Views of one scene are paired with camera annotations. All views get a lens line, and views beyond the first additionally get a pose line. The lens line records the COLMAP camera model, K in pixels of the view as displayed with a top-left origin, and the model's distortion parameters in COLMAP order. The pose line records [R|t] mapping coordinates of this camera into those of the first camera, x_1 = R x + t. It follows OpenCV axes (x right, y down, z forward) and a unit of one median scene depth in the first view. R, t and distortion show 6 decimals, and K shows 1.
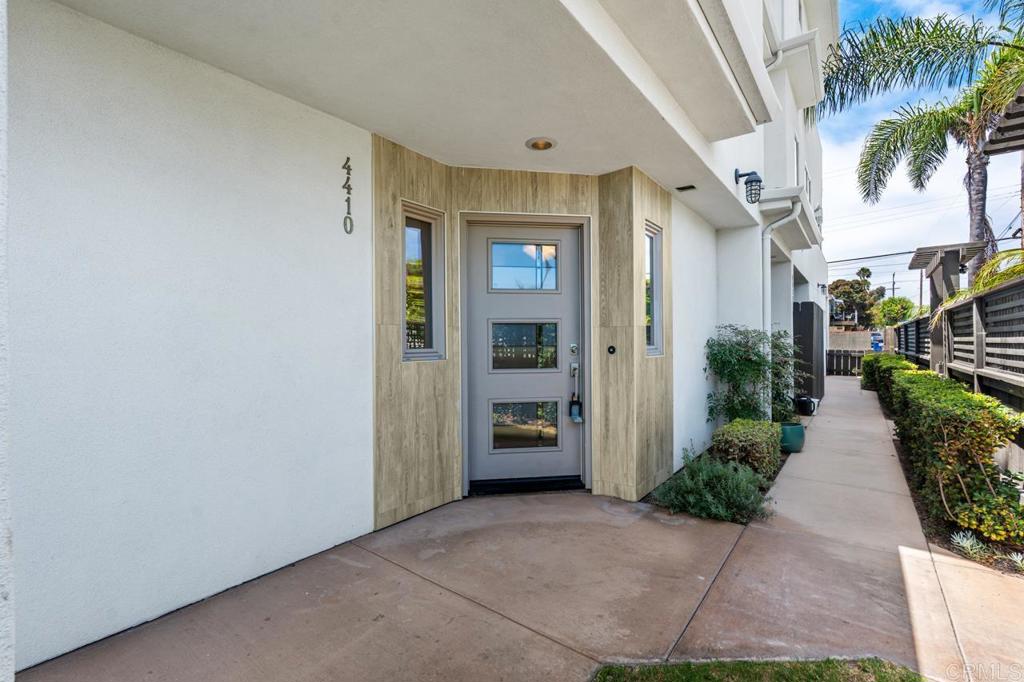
lens RADIAL K [[455.0, 0, 516.9], [0, 455.0, 340.2], [0, 0, 1]] dist [0.002612, -0.000364]
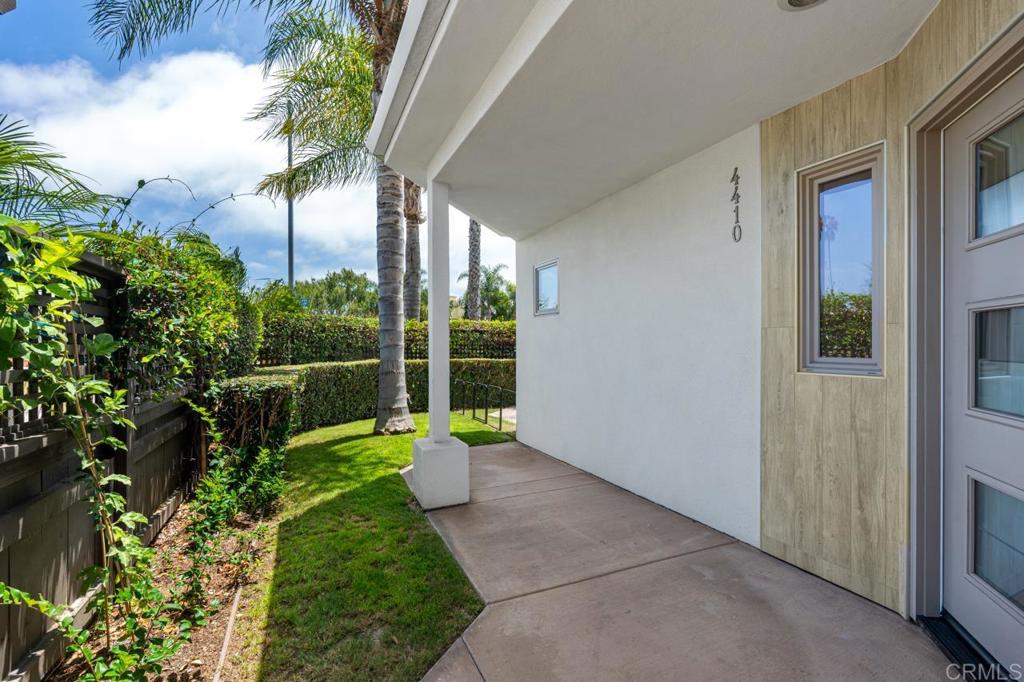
lens RADIAL K [[455.0, 0, 506.6], [0, 455.0, 344.3], [0, 0, 1]] dist [0.002612, -0.000364]
pose [[-0.476078, 0.009042, -0.879357, 0.727461], [0.006142, 0.999957, 0.006957, -0.011239], [0.879382, -0.002089, -0.476113, 0.954496]]
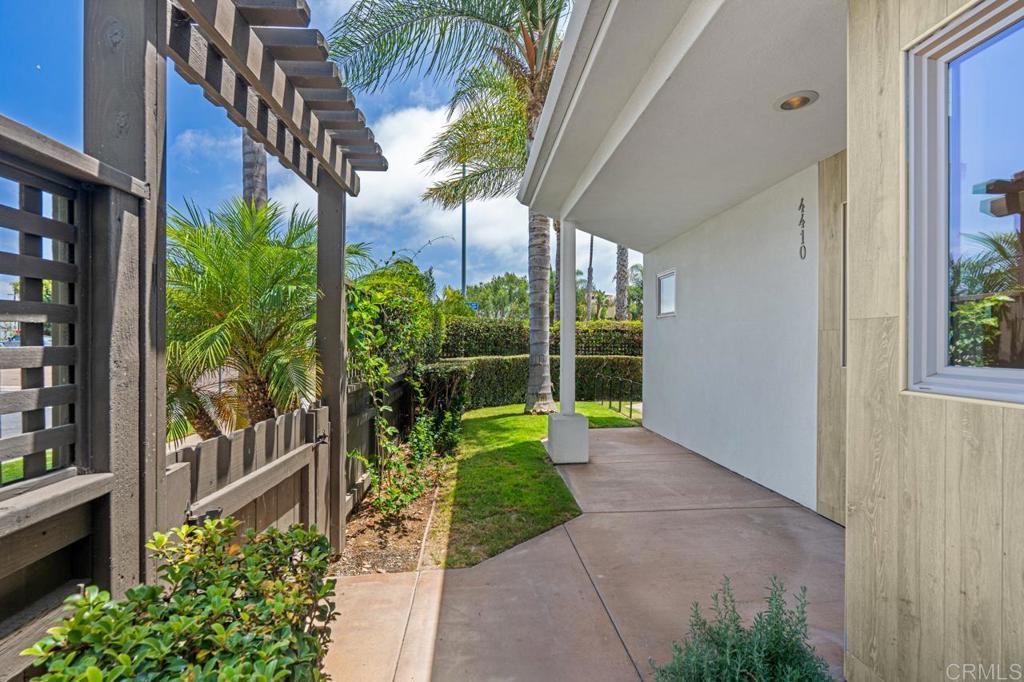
lens RADIAL K [[455.0, 0, 512.3], [0, 455.0, 339.9], [0, 0, 1]] dist [0.002612, -0.000364]
pose [[-0.737043, -0.001981, -0.675842, 0.983399], [-0.001973, 0.999998, -0.000780, -0.009070], [0.675842, 0.000759, -0.737046, 1.279407]]
